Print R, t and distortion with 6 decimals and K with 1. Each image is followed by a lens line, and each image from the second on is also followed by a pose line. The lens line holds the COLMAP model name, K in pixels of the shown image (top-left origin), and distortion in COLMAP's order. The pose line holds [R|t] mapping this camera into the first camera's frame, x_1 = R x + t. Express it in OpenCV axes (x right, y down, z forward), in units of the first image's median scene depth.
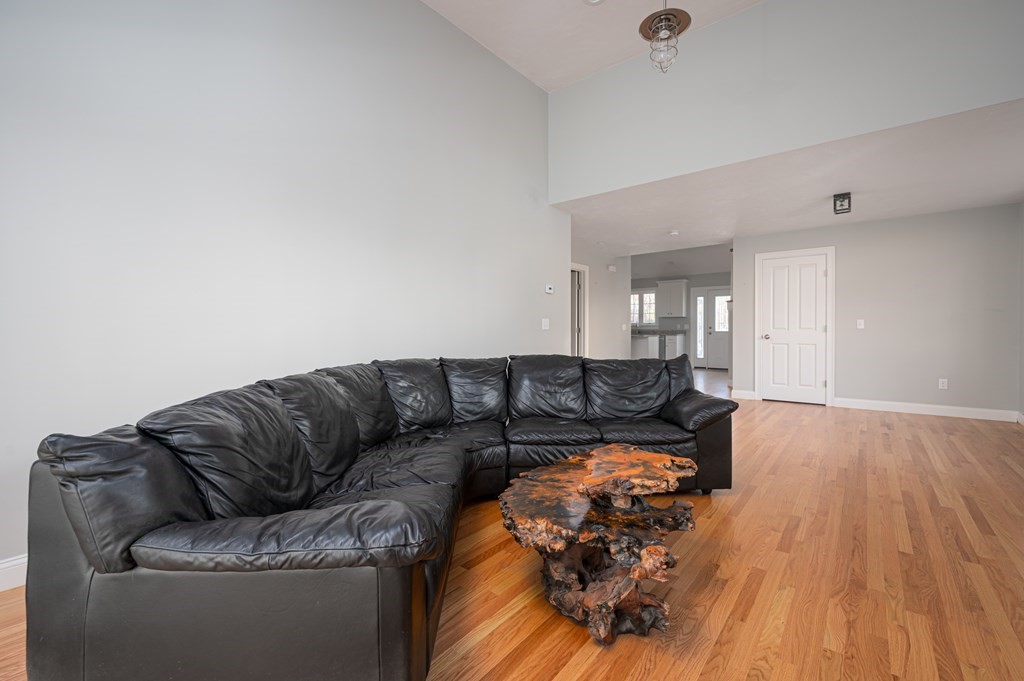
lens RADIAL K [[412.0, 0, 498.1], [0, 412.0, 334.9], [0, 0, 1]] dist [-0.000409, -0.000037]
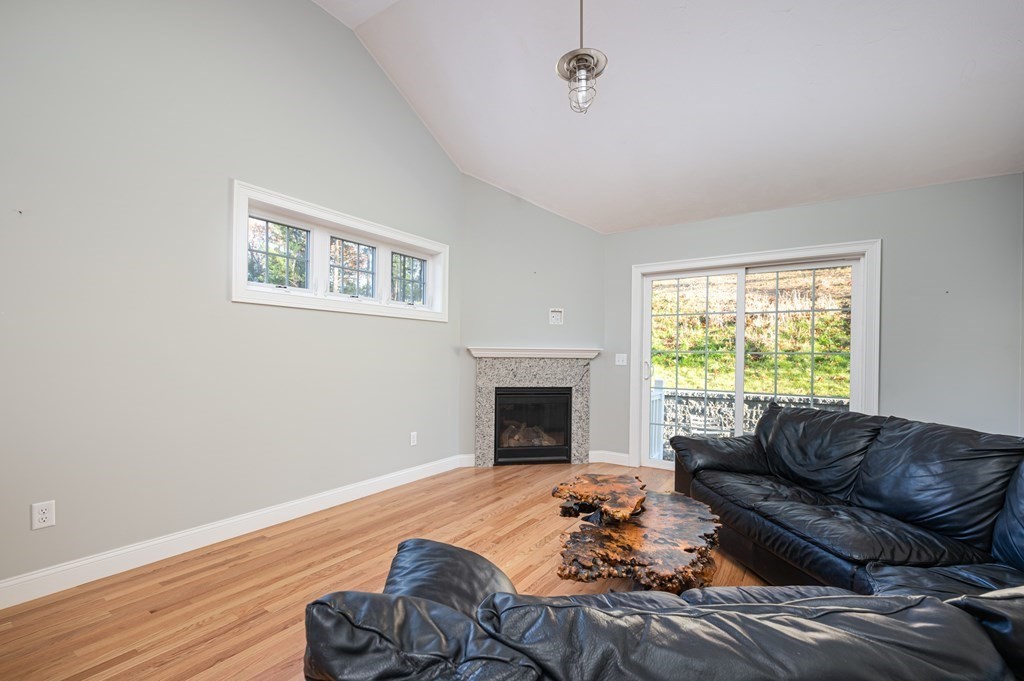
lens RADIAL K [[425.0, 0, 489.8], [0, 425.0, 360.8], [0, 0, 1]] dist [0.000736, -0.000052]
pose [[-0.996183, -0.008707, -0.086848, 0.725522], [-0.009750, 0.999885, 0.011588, -0.054487], [0.086738, 0.012390, -0.996154, 2.060331]]
